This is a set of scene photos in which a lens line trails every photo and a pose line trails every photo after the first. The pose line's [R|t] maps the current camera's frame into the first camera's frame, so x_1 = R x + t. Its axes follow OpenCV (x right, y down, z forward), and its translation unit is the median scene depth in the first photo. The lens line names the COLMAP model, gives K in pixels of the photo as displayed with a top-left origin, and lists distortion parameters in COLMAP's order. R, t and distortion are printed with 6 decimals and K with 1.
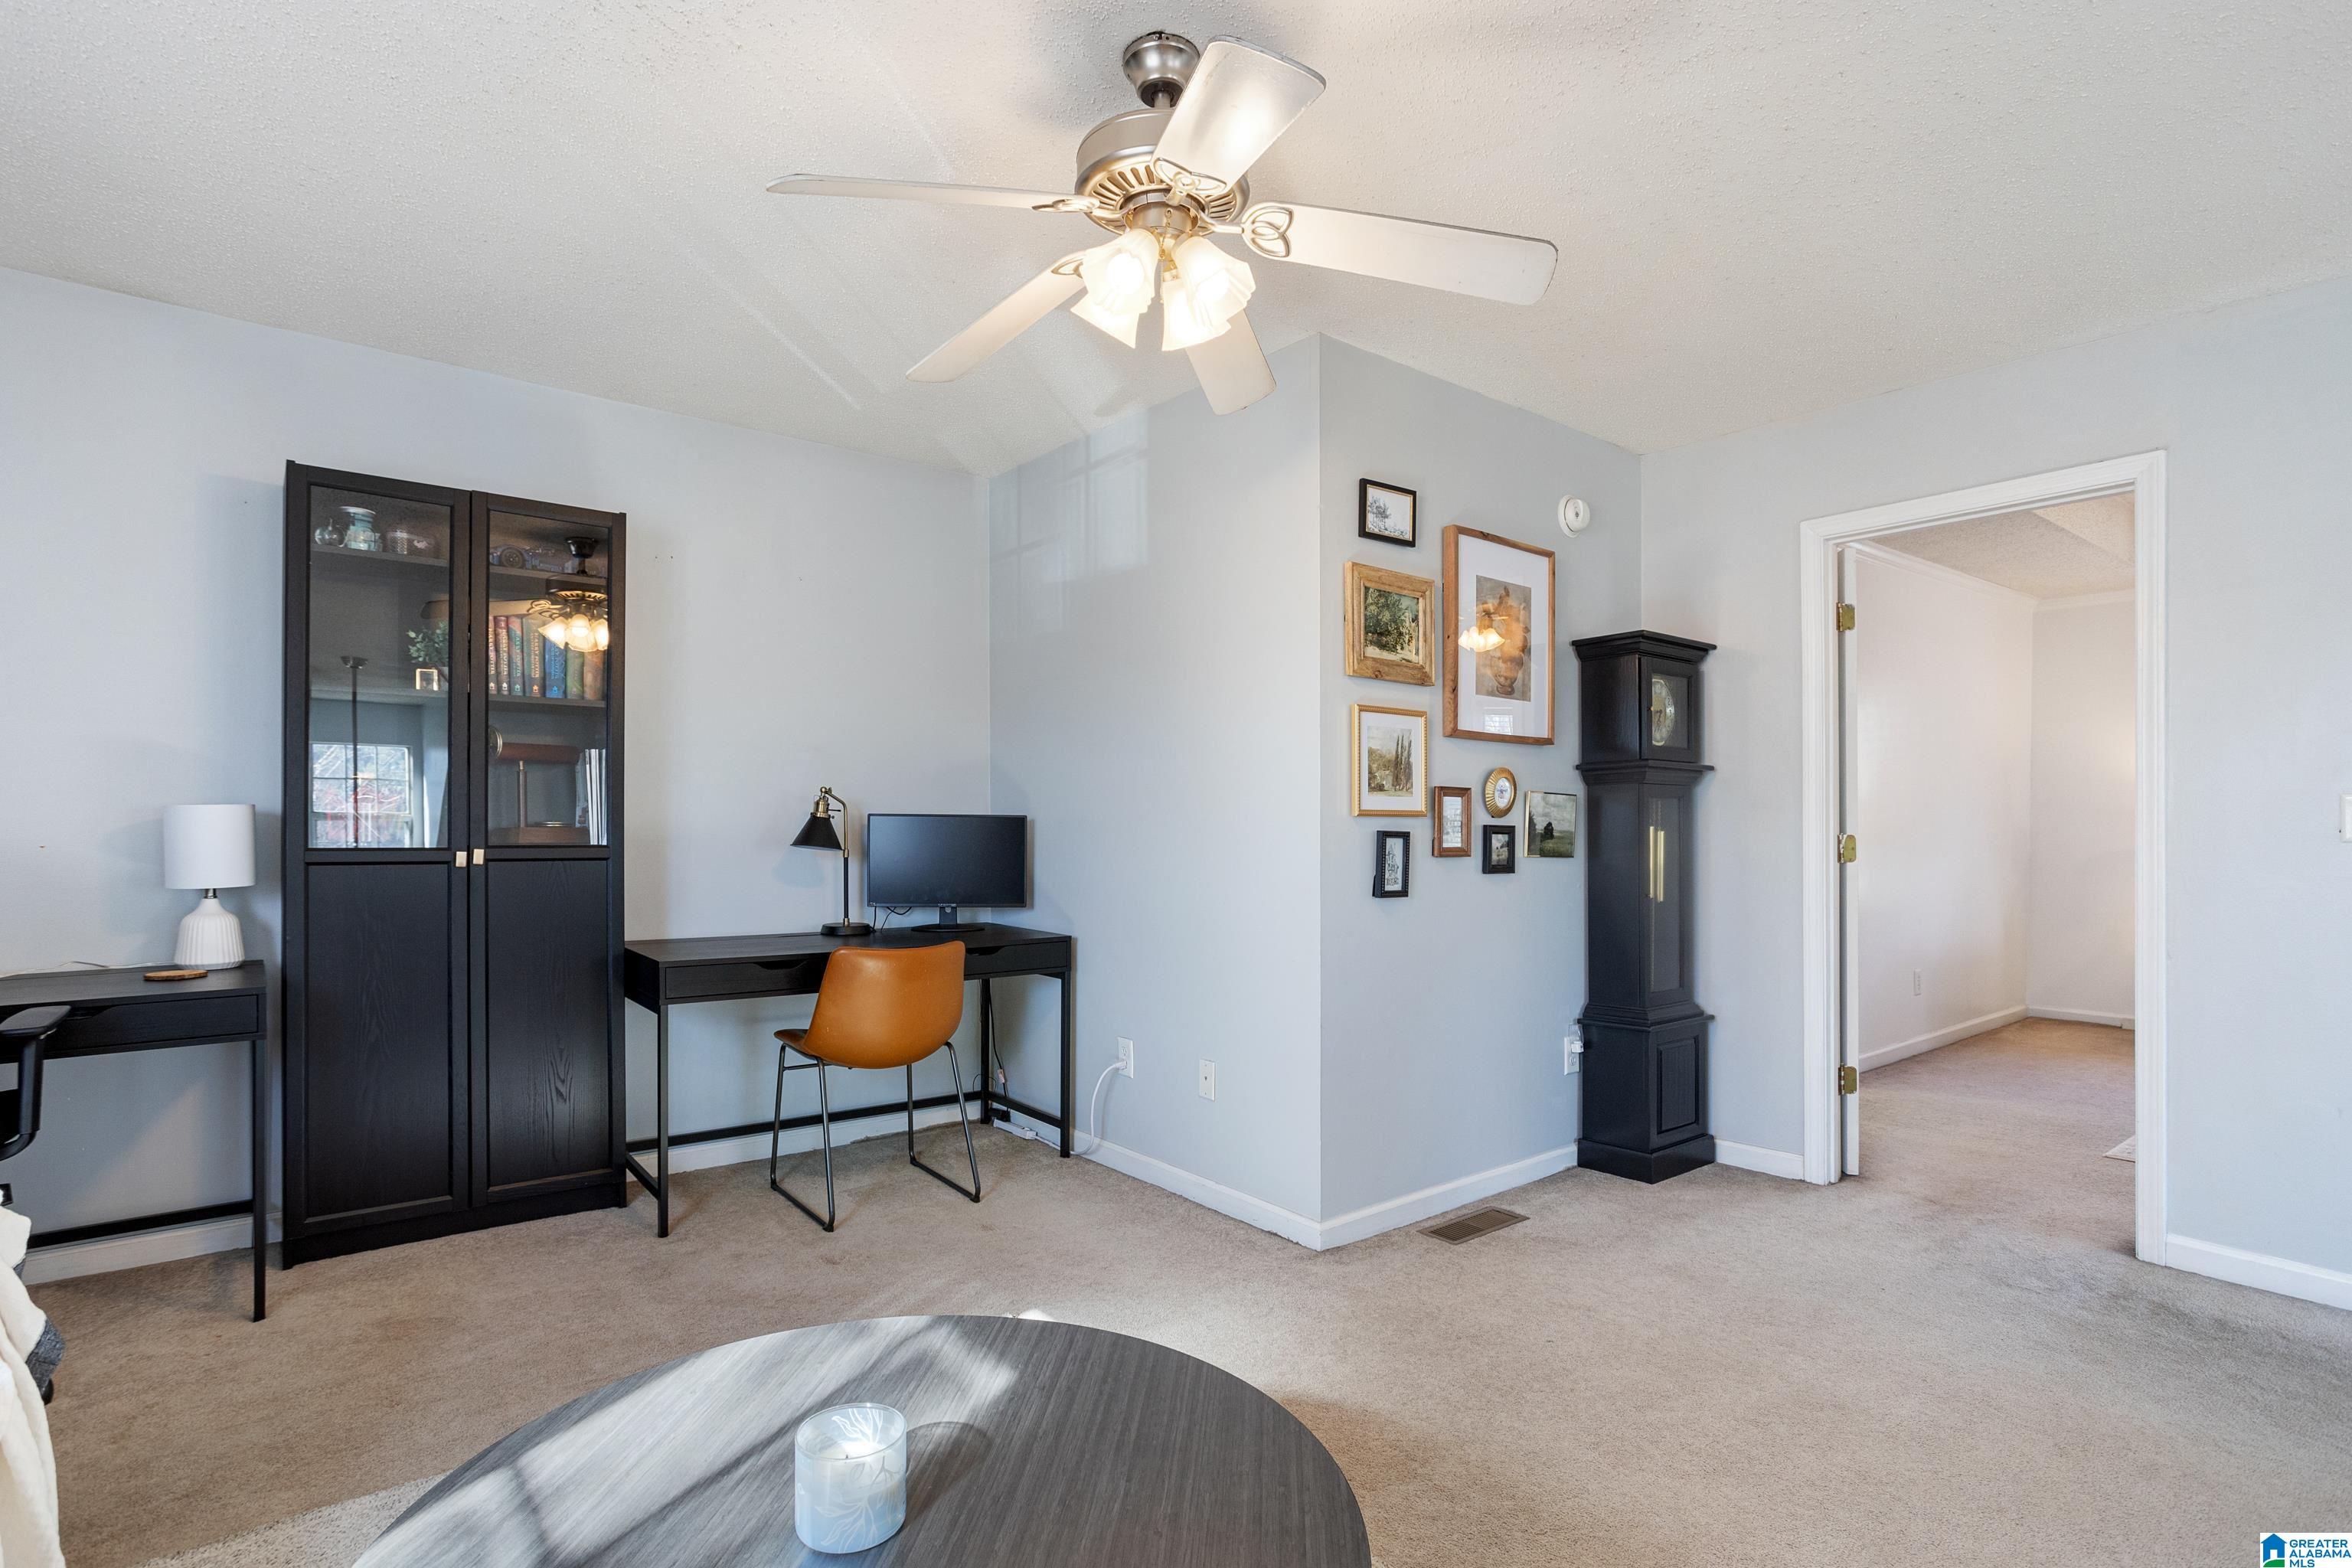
lens RADIAL K [[1154.6, 0, 1174.8], [0, 1154.6, 815.8], [0, 0, 1]] dist [-0.055236, 0.036341]
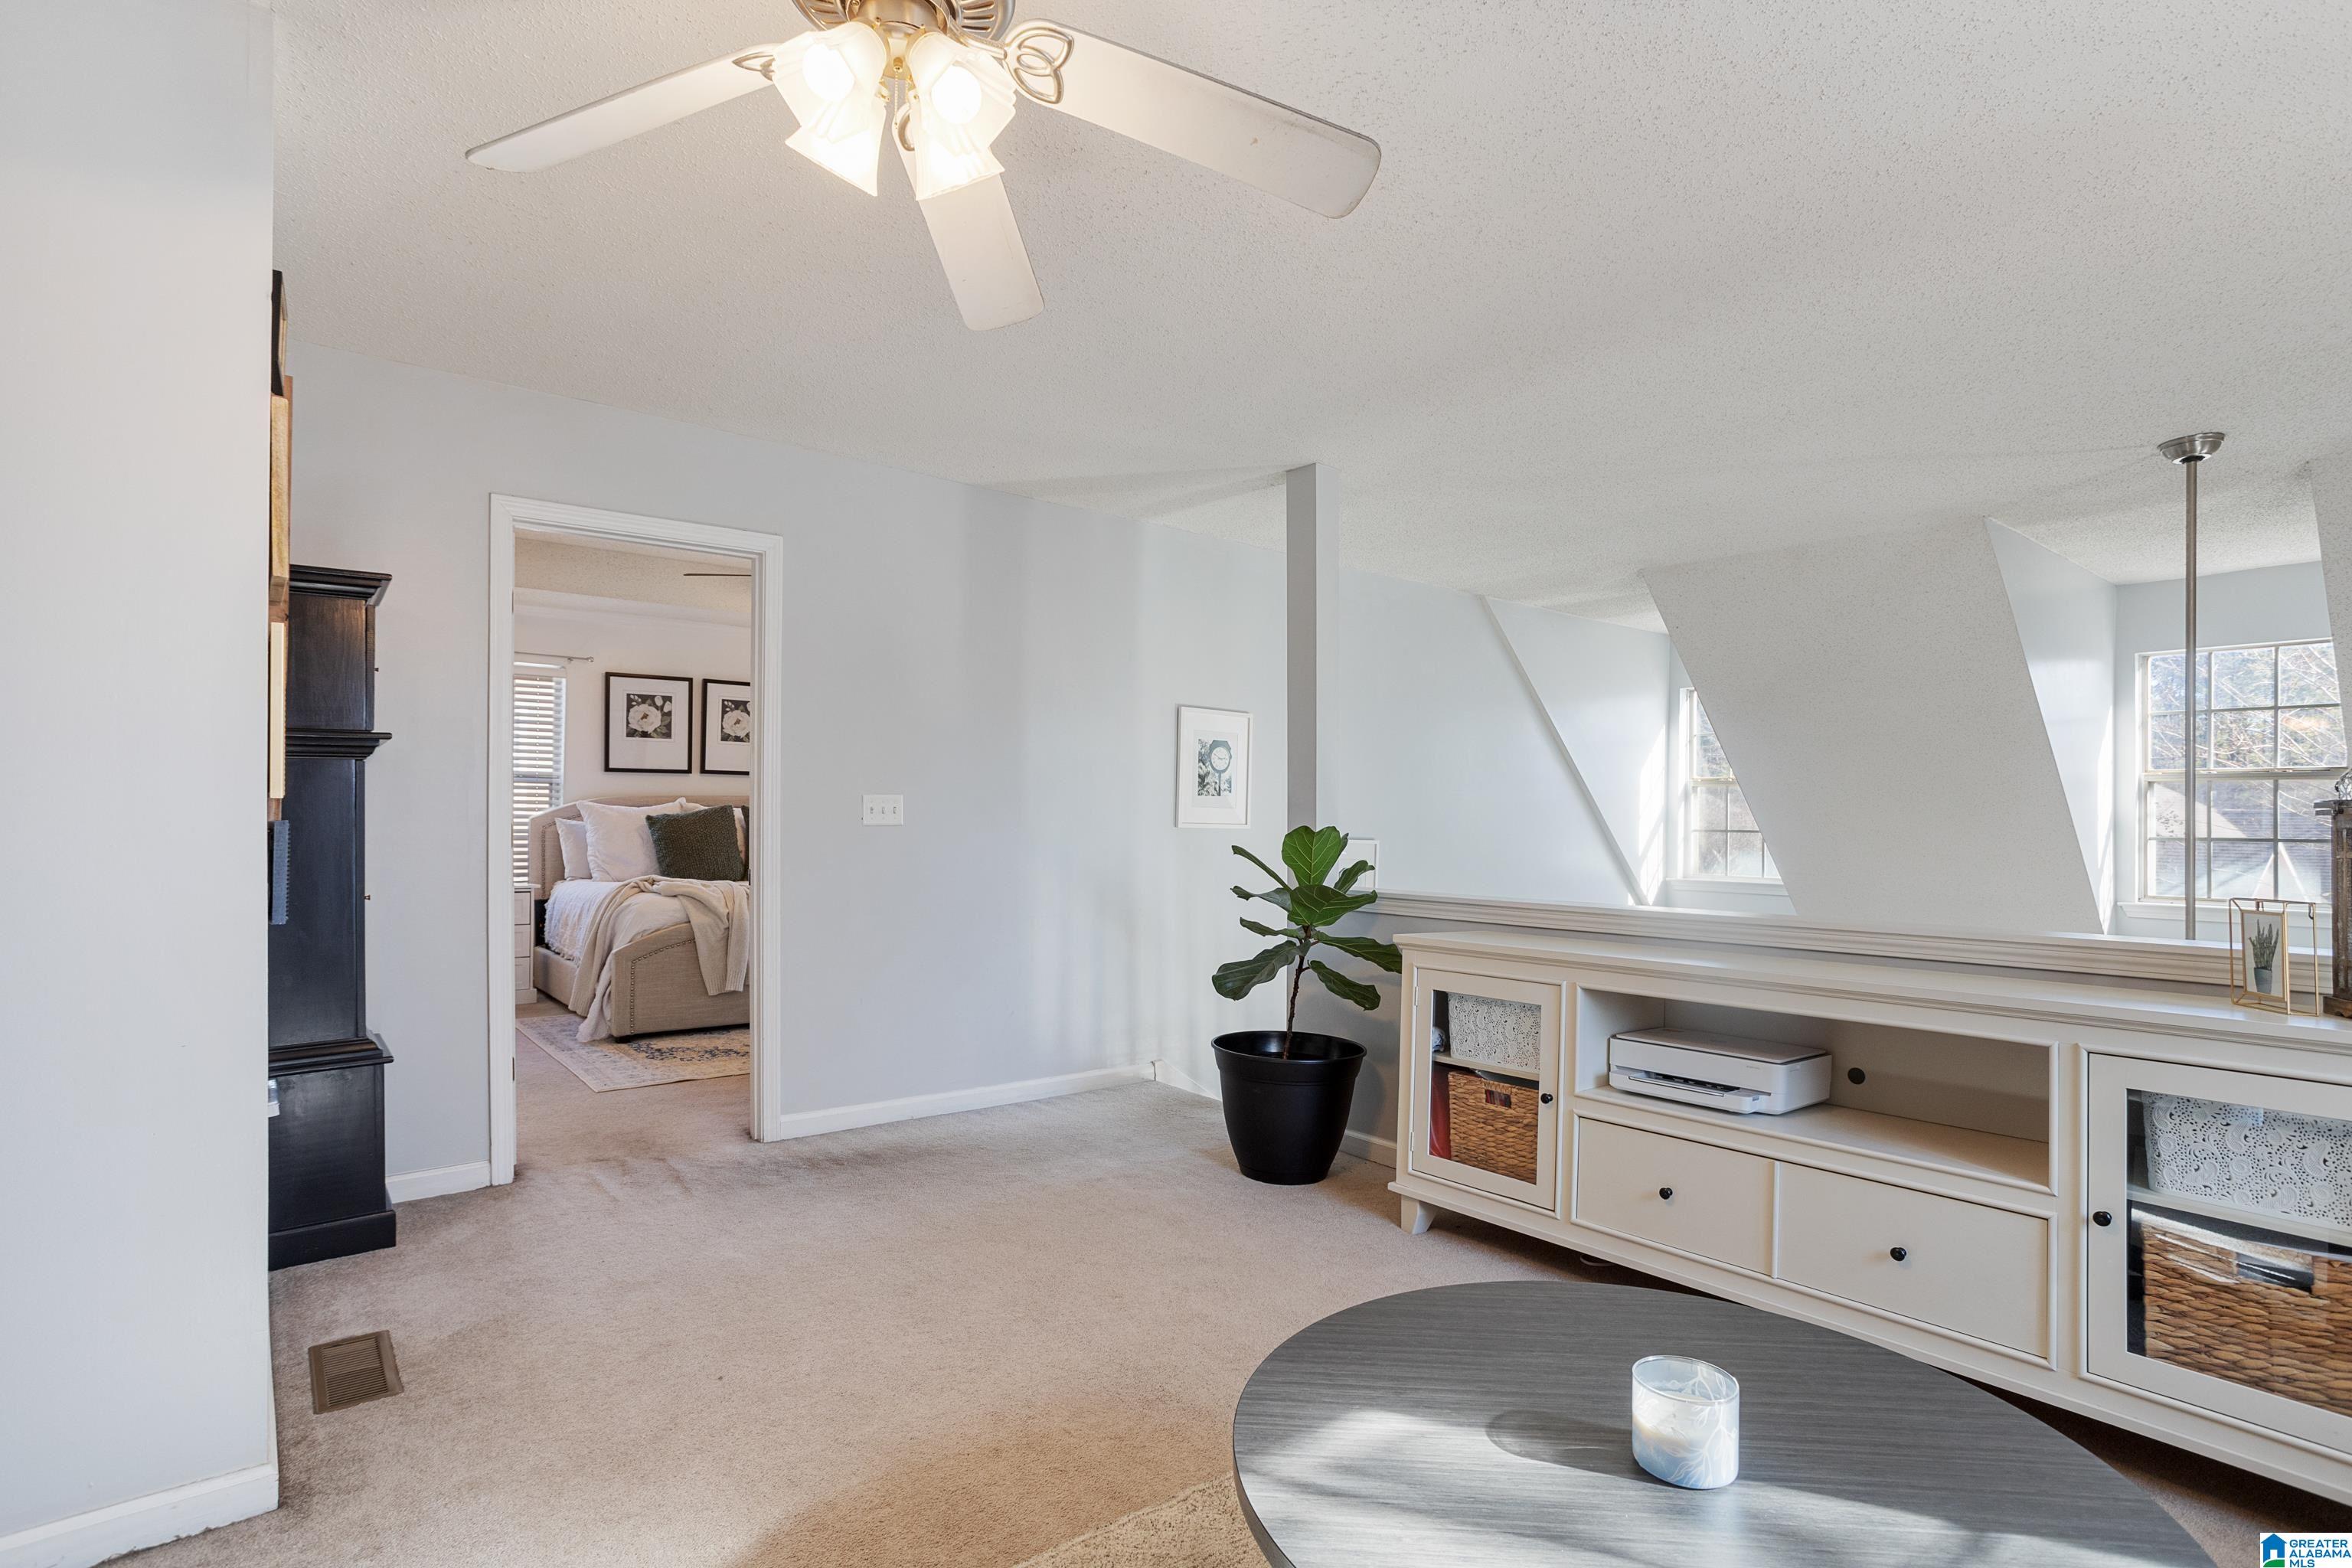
lens RADIAL K [[1154.6, 0, 1174.8], [0, 1154.6, 815.8], [0, 0, 1]] dist [-0.055236, 0.036341]
pose [[0.002716, -0.005834, 0.999979, -0.468705], [-0.016871, 0.999840, 0.005879, -0.007526], [-0.999854, -0.016886, 0.002617, 0.499265]]
